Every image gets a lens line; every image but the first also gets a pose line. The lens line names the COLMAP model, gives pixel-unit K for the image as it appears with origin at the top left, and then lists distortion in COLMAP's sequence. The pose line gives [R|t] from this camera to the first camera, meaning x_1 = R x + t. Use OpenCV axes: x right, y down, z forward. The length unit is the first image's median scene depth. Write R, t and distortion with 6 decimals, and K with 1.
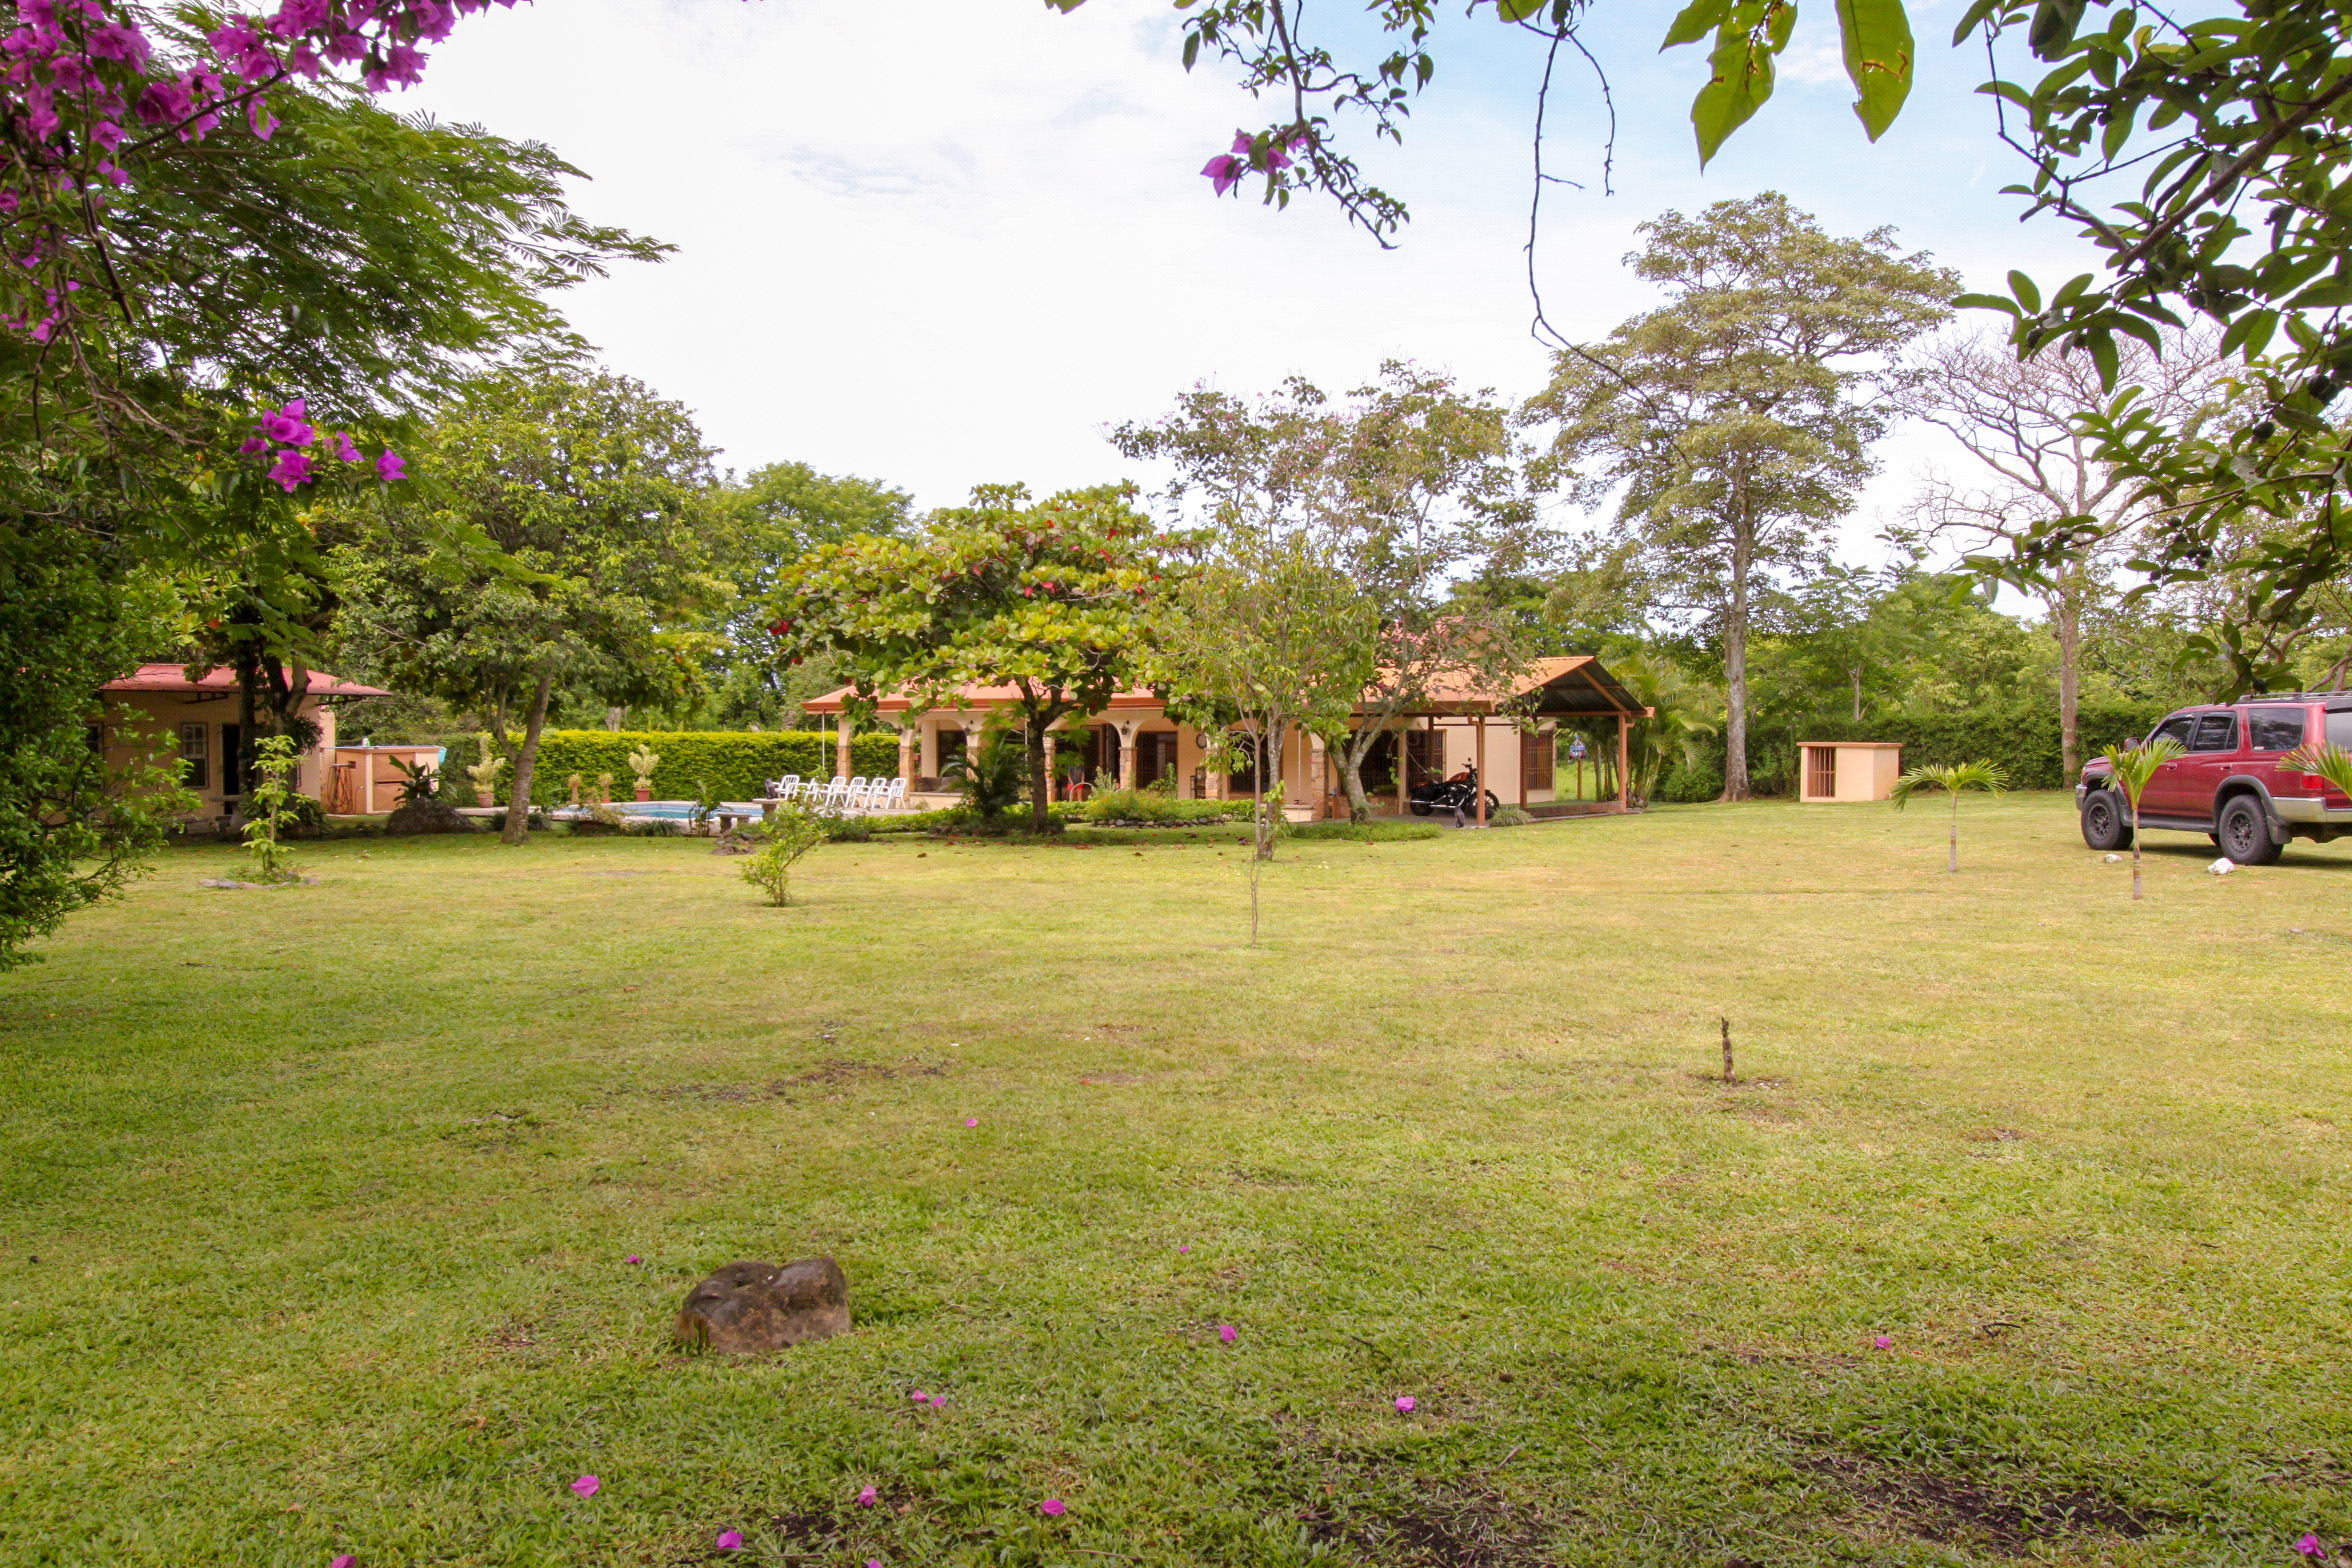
lens RADIAL K [[1748.8, 0, 1176.0], [0, 1748.8, 784.0], [0, 0, 1]] dist [0.002921, 0.000596]
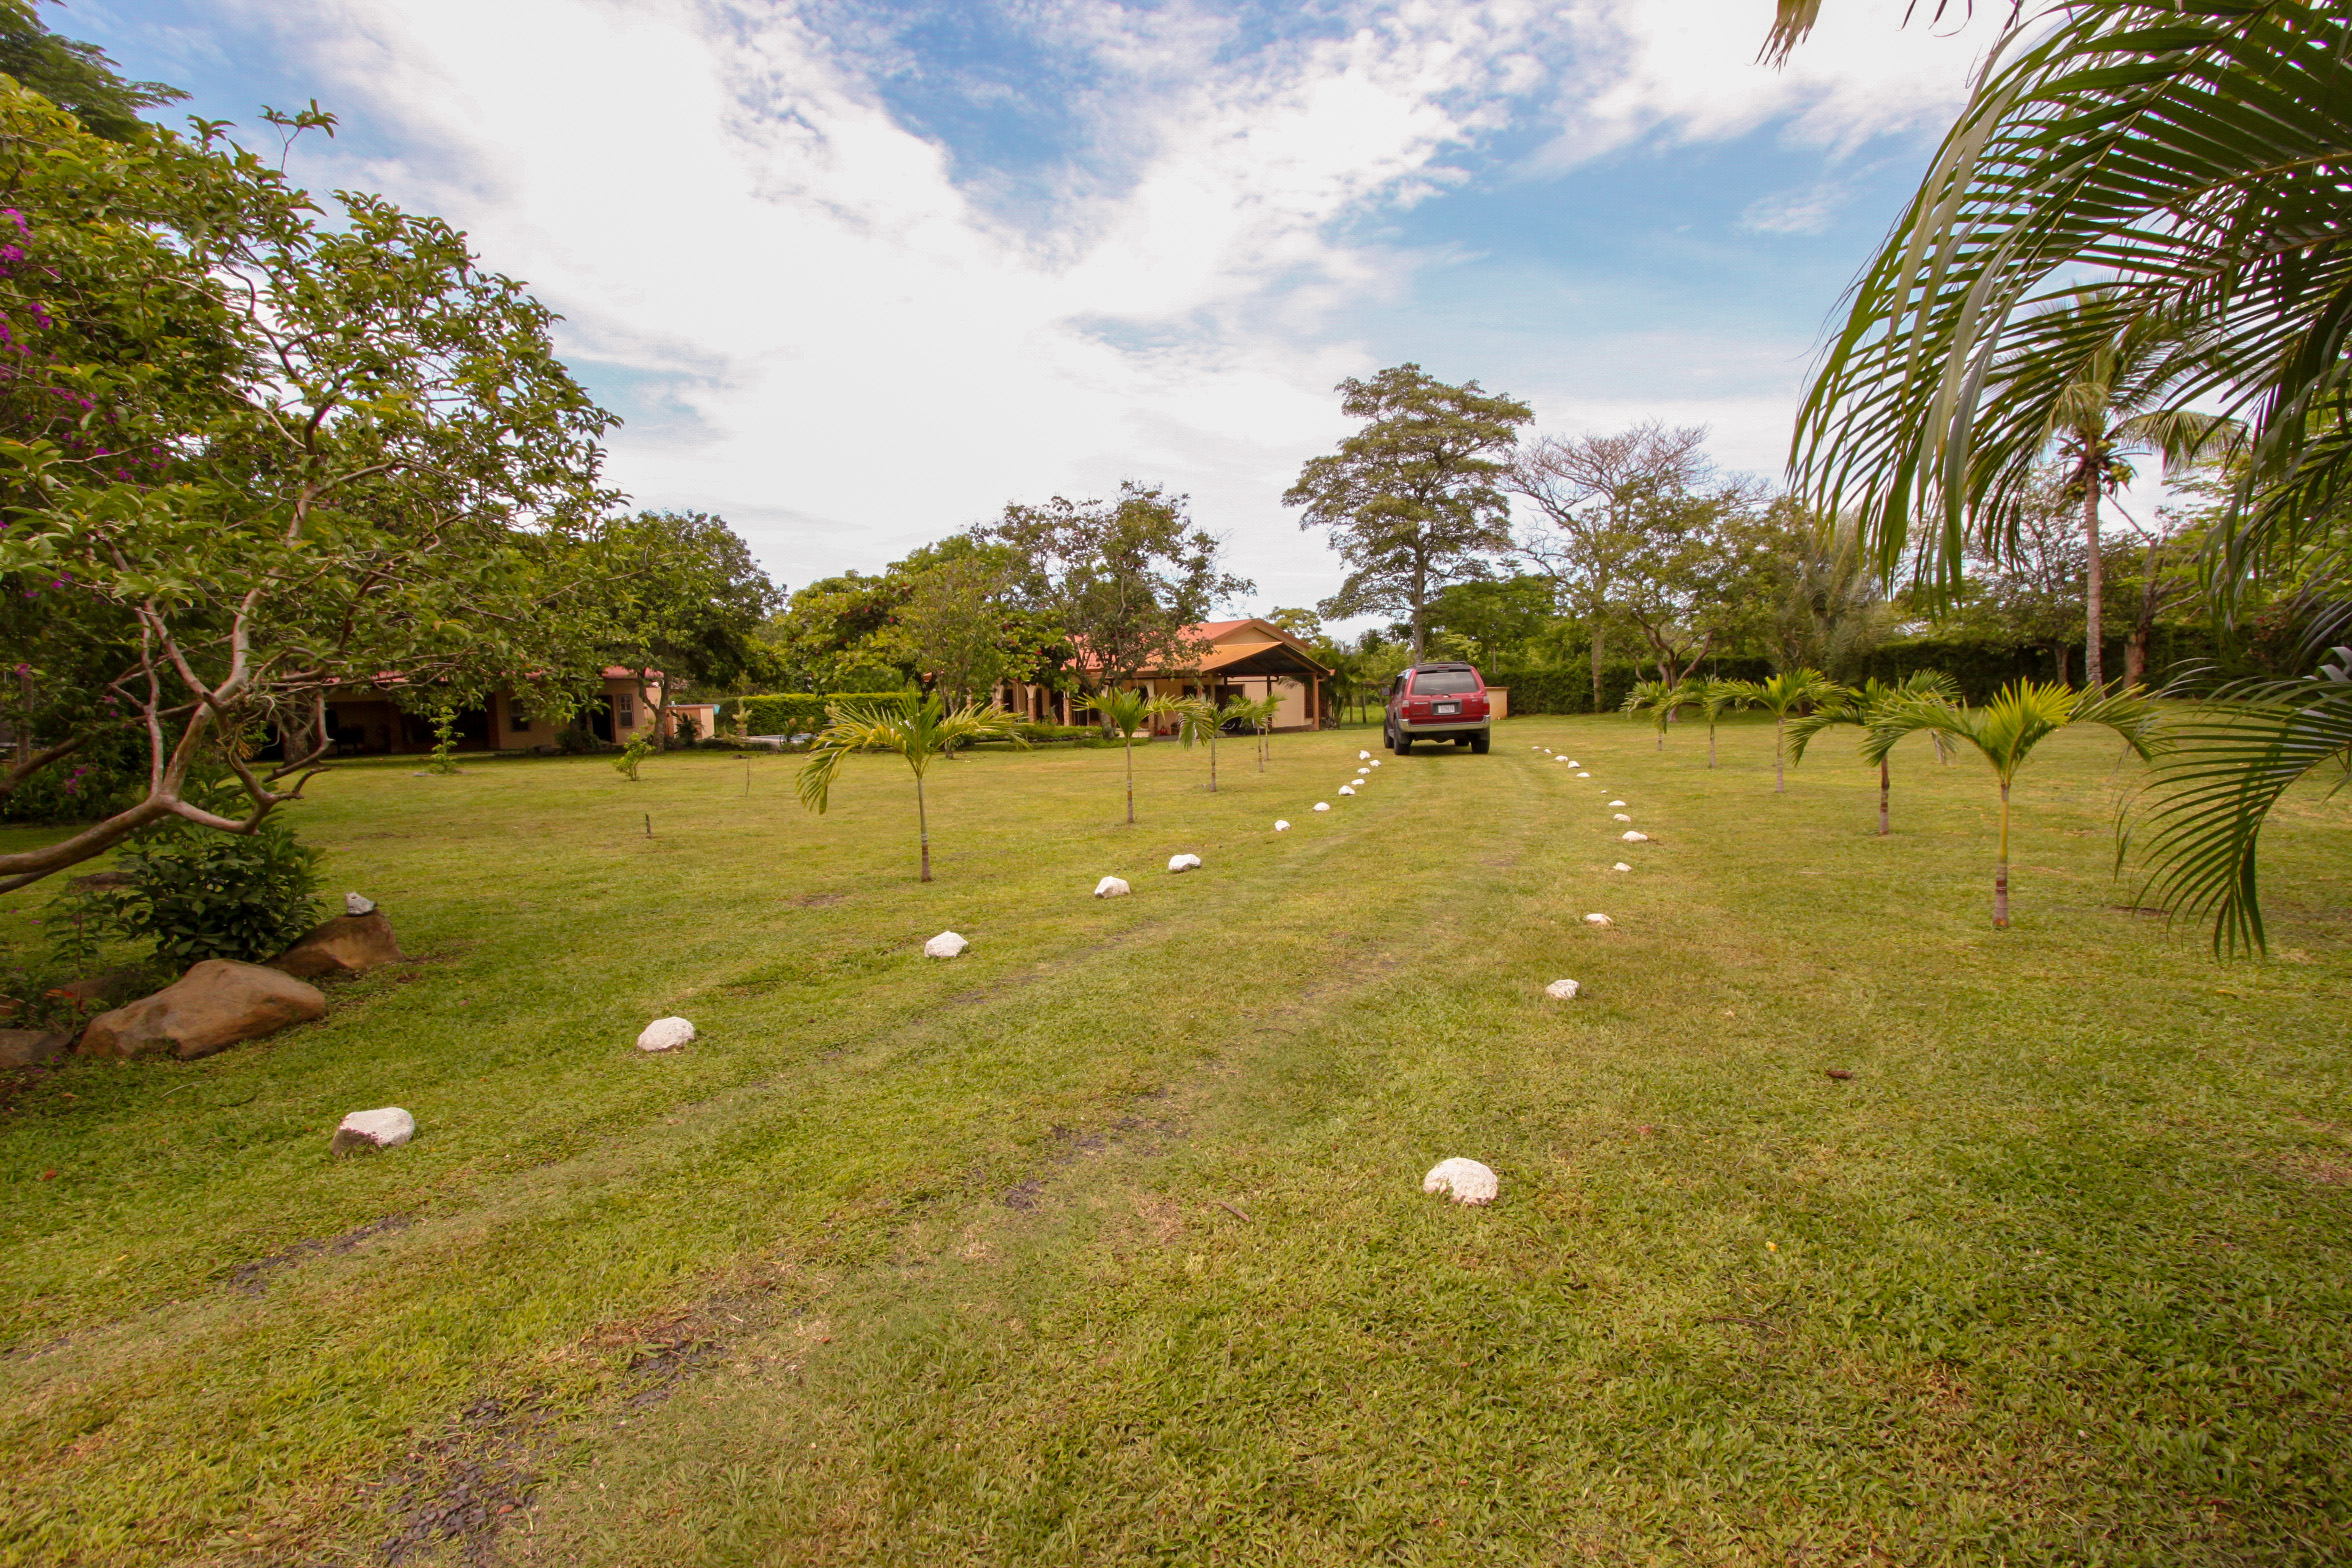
lens RADIAL K [[1089.3, 0, 1188.5], [0, 1089.3, 791.4], [0, 0, 1]] dist [-0.022567, 0.000269]
pose [[0.990130, -0.006708, -0.139990, 0.281869], [0.016360, 0.997557, 0.067913, 0.000978], [0.139192, -0.069533, 0.987821, -0.099458]]
